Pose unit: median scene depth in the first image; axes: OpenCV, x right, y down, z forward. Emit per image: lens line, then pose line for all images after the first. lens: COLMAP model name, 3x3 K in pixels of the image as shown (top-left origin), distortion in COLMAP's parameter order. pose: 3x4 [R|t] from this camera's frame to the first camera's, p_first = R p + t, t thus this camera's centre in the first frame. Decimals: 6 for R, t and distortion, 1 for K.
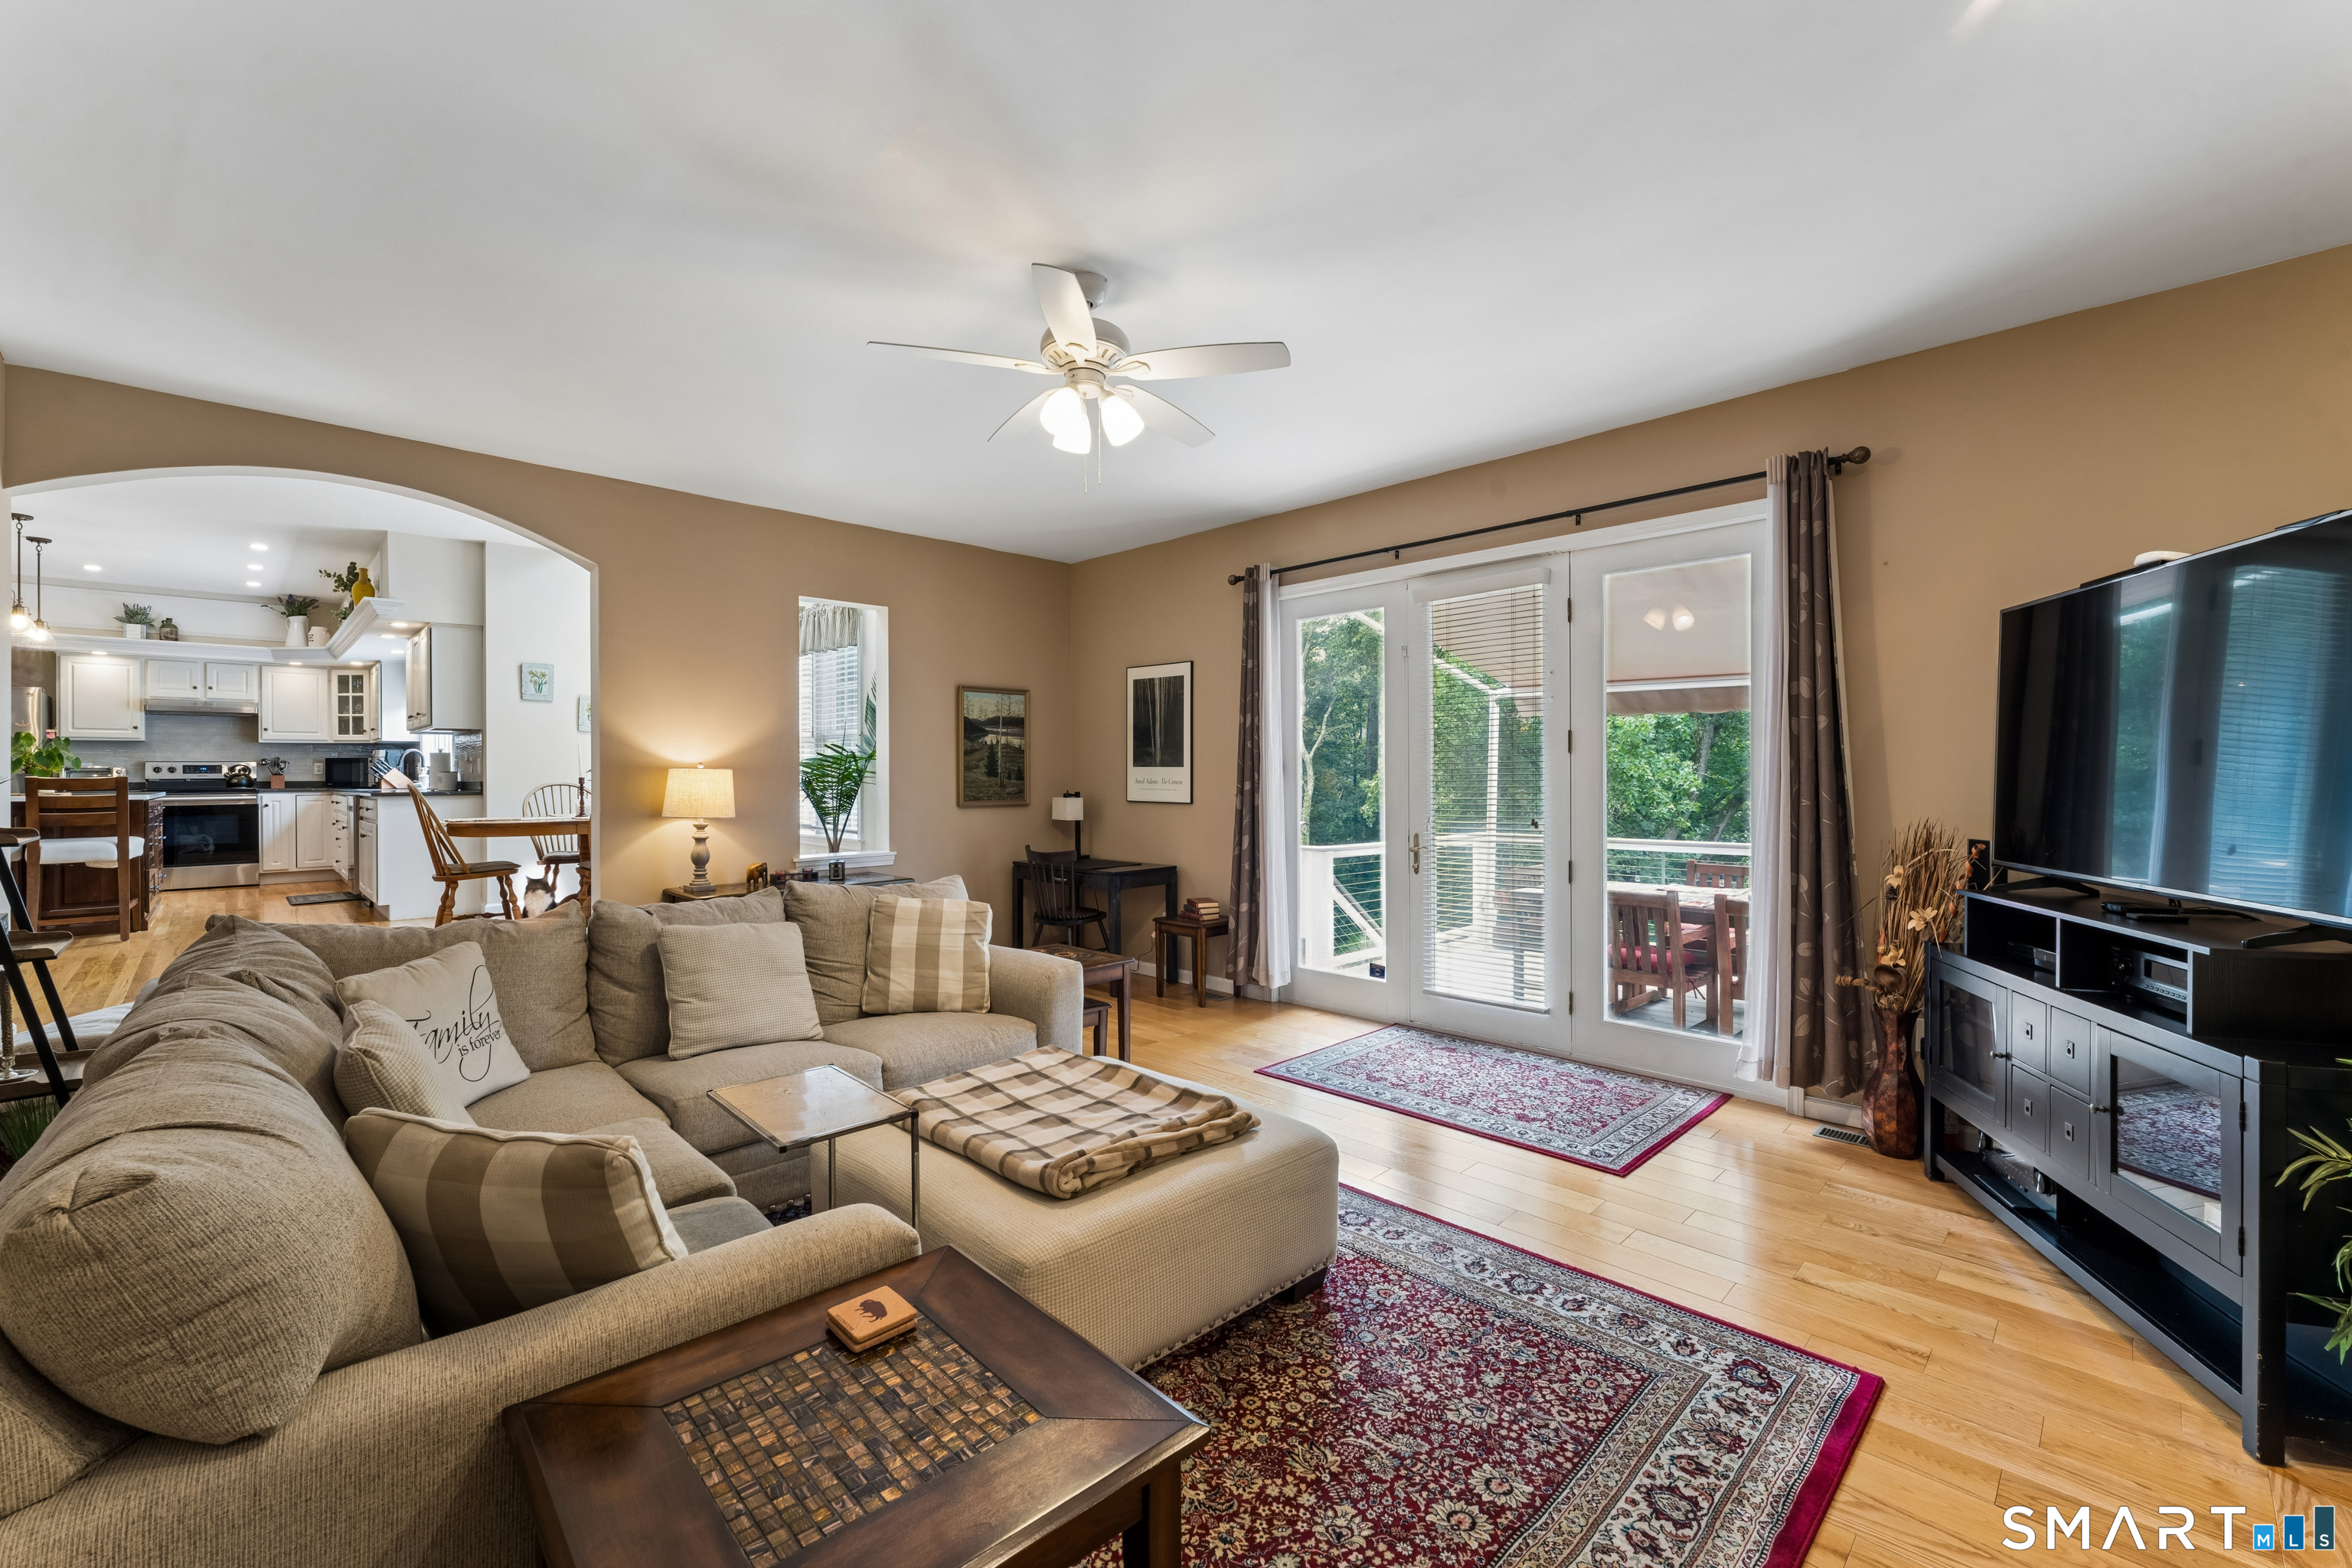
lens RADIAL K [[957.9, 0, 1160.1], [0, 957.9, 775.0], [0, 0, 1]] dist [-0.009924, -0.000285]
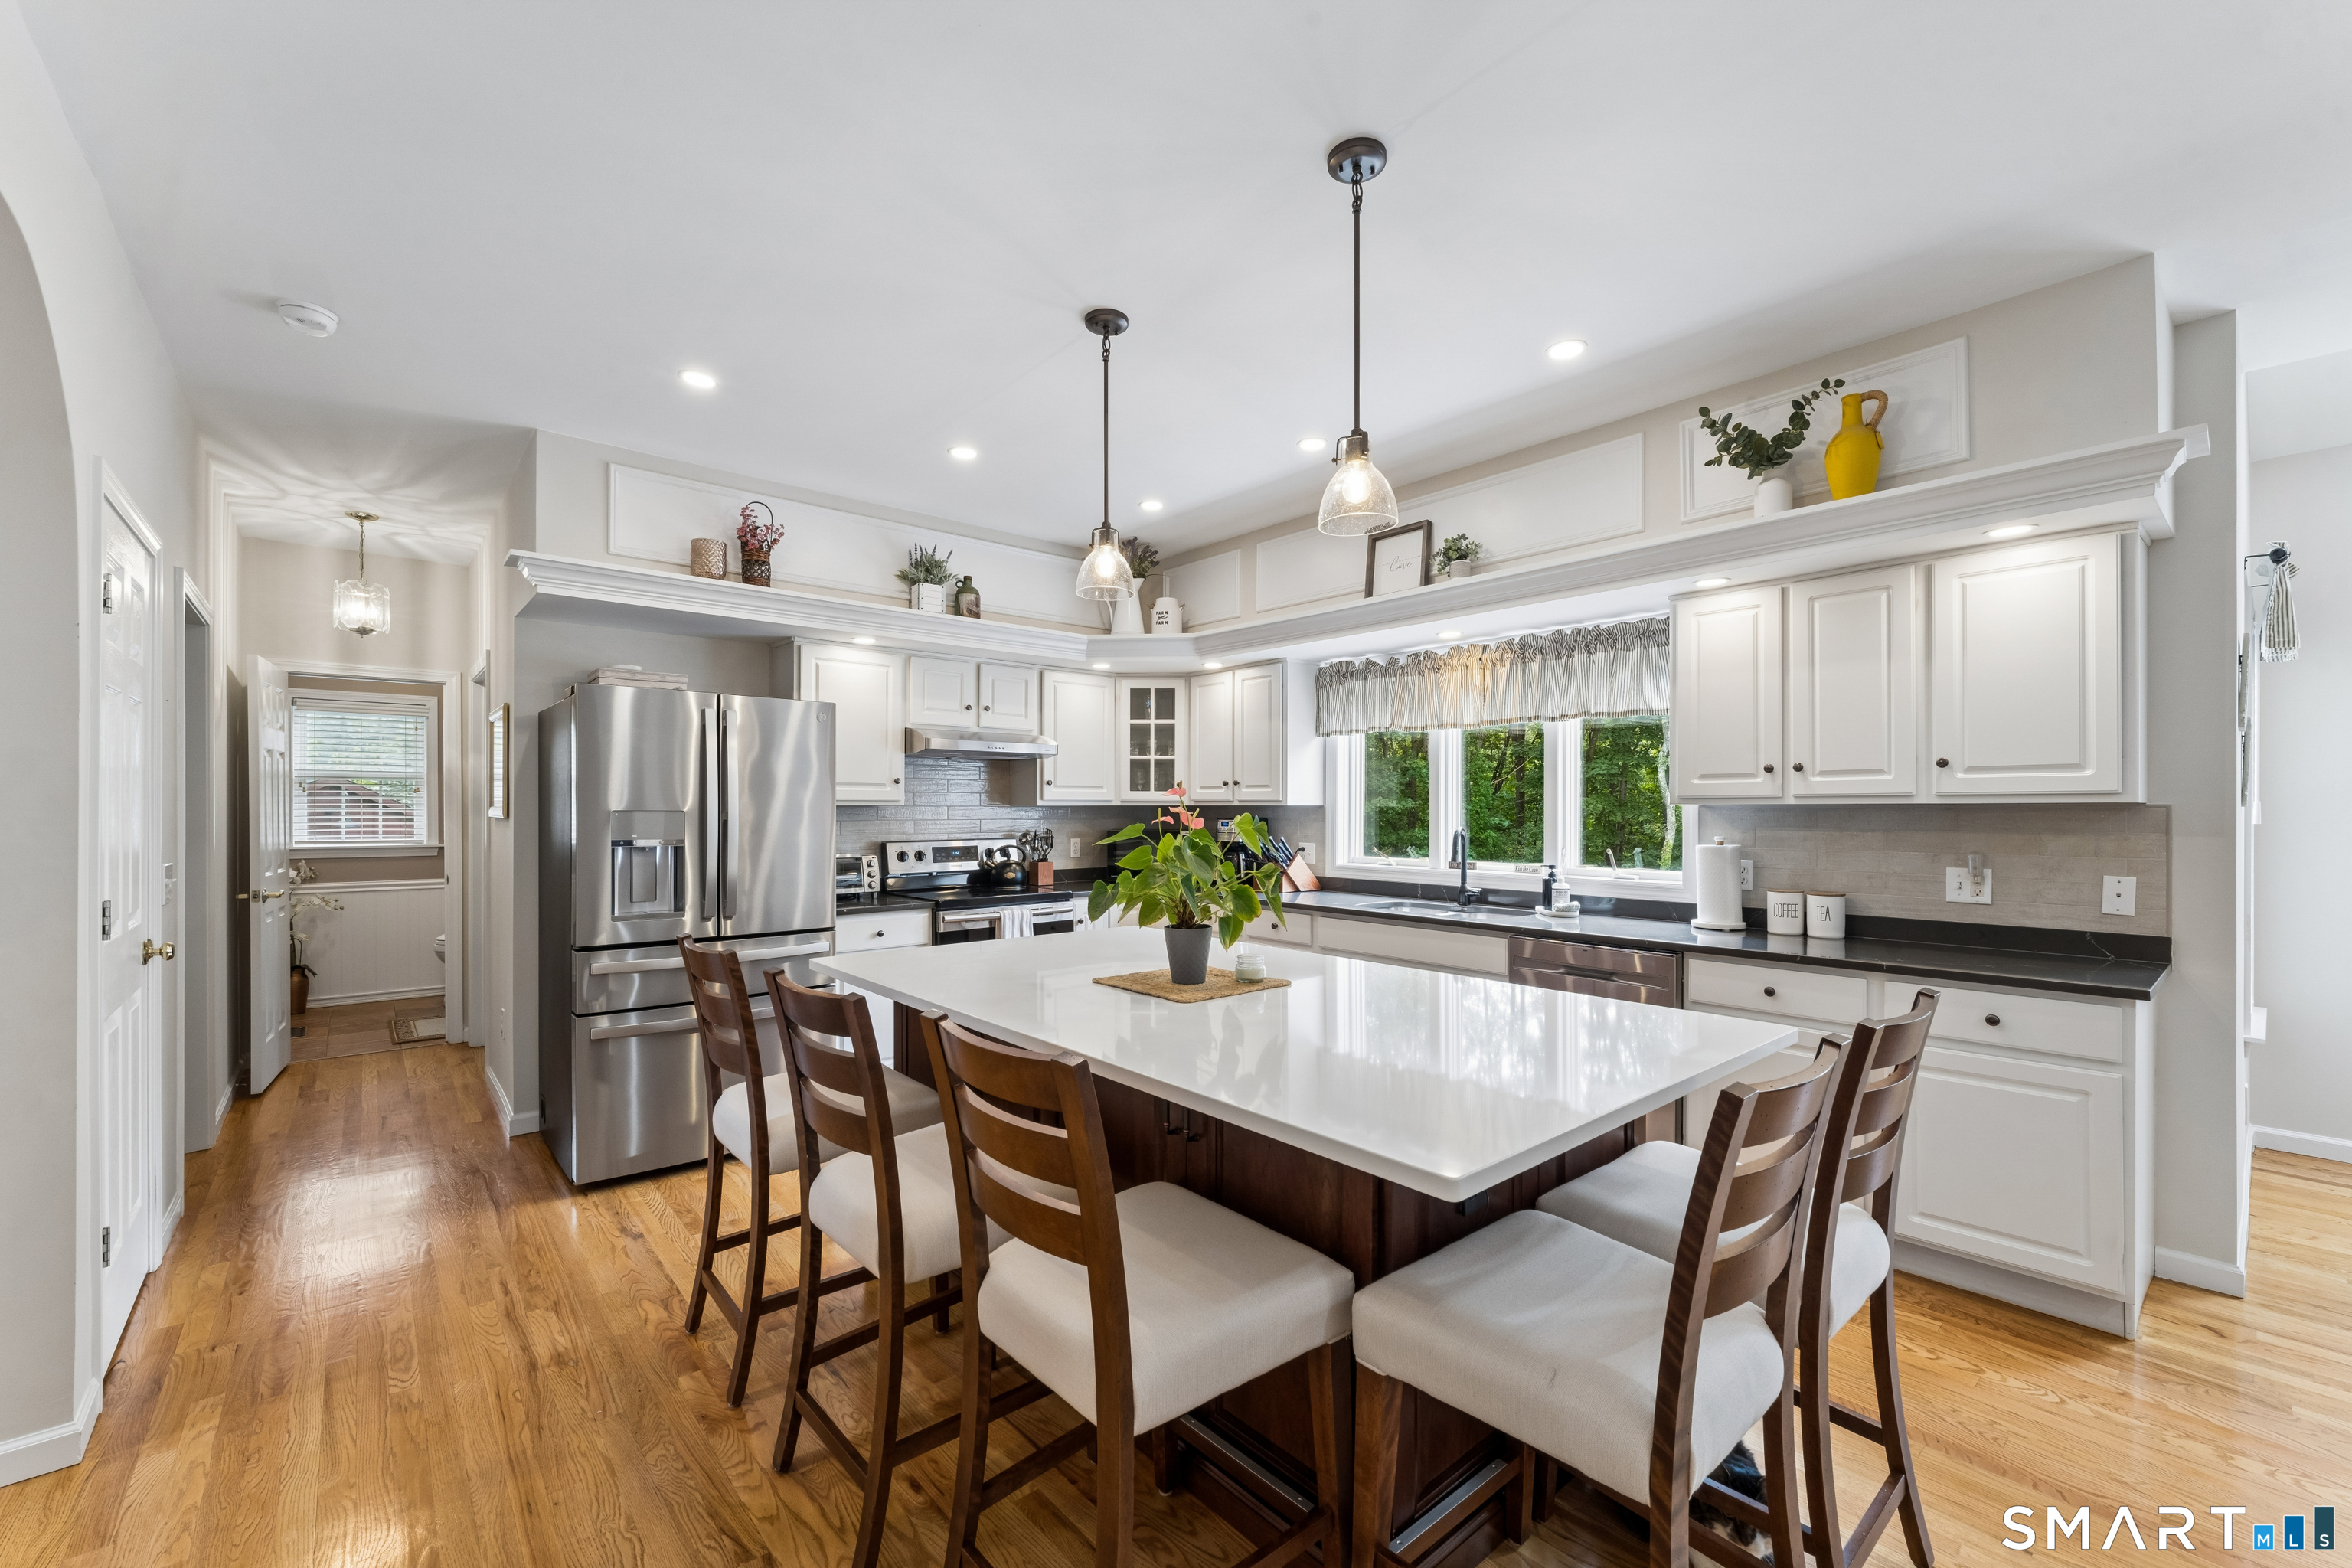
lens RADIAL K [[957.9, 0, 1178.7], [0, 957.9, 804.5], [0, 0, 1]] dist [-0.009924, -0.000285]
pose [[0.998003, 0.007672, -0.062701, -0.838668], [-0.008035, 0.999952, -0.005552, -0.033115], [0.062655, 0.006045, 0.998017, 0.442534]]
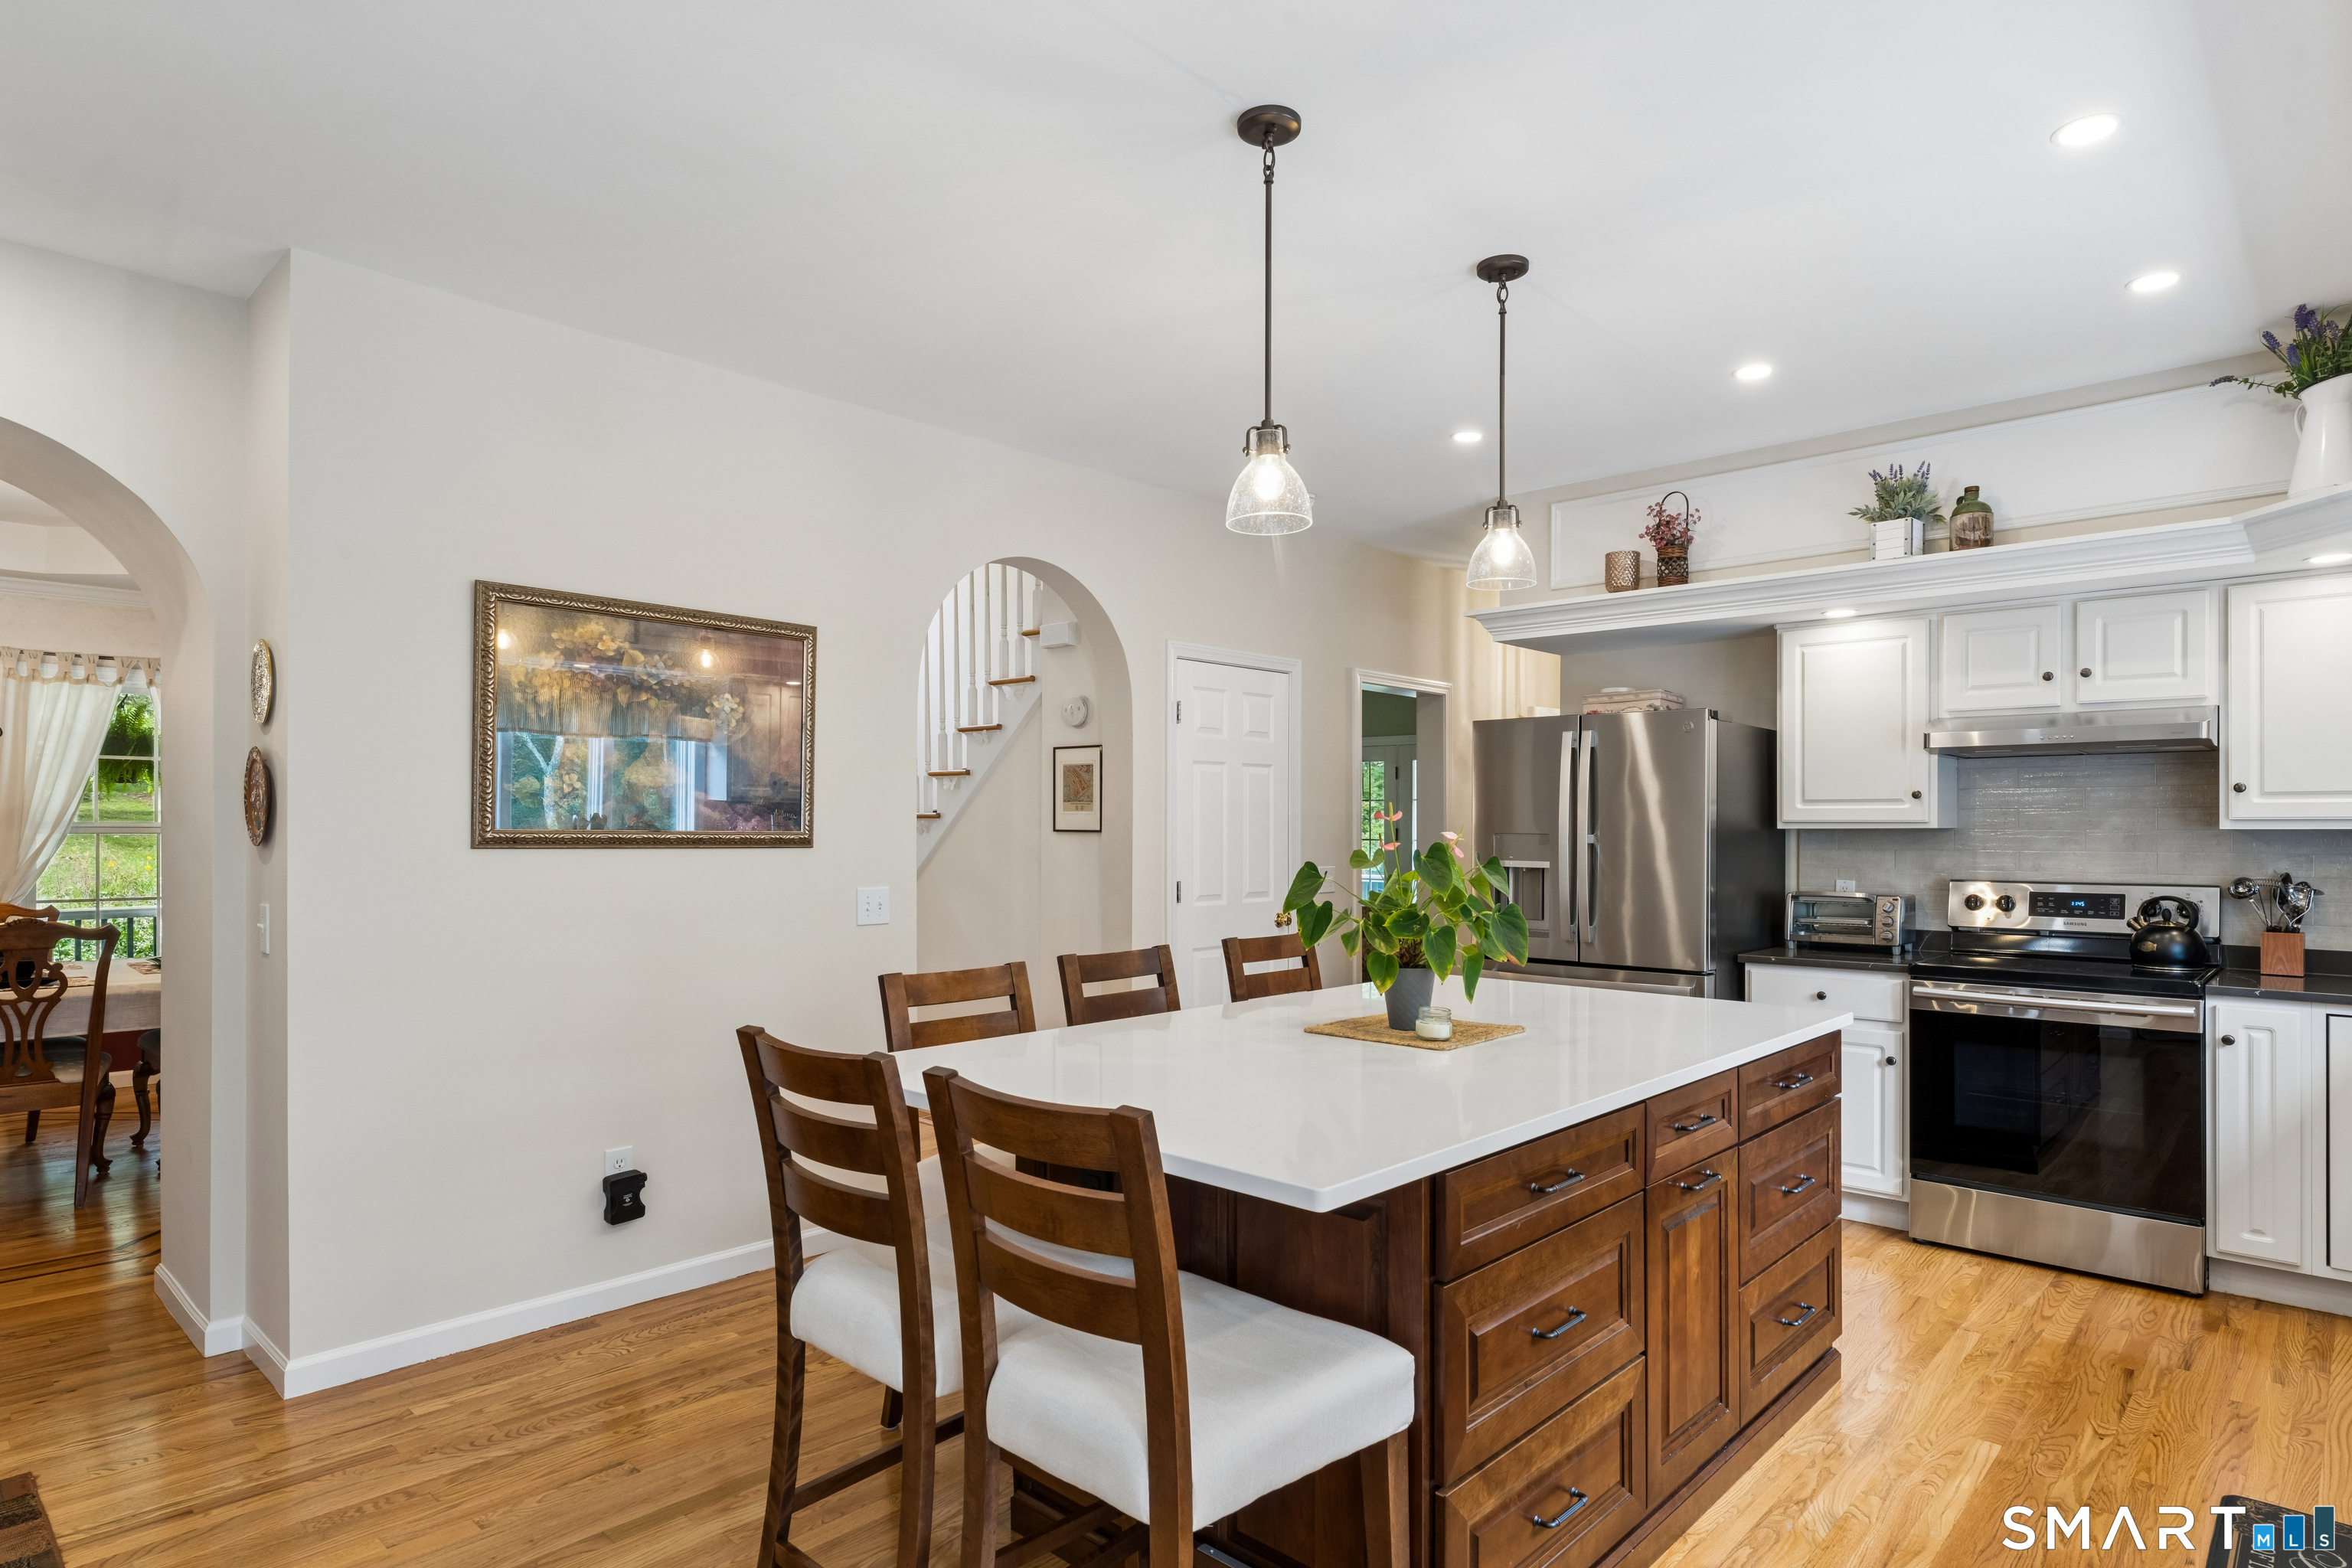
lens RADIAL K [[1312.5, 0, 1165.3], [0, 1312.5, 822.2], [0, 0, 1]] dist [-0.000518, -0.000602]
pose [[0.038778, 0.001030, -0.999247, -0.529113], [-0.003335, 0.999994, 0.000901, -0.036246], [0.999242, 0.003298, 0.038782, 0.635412]]
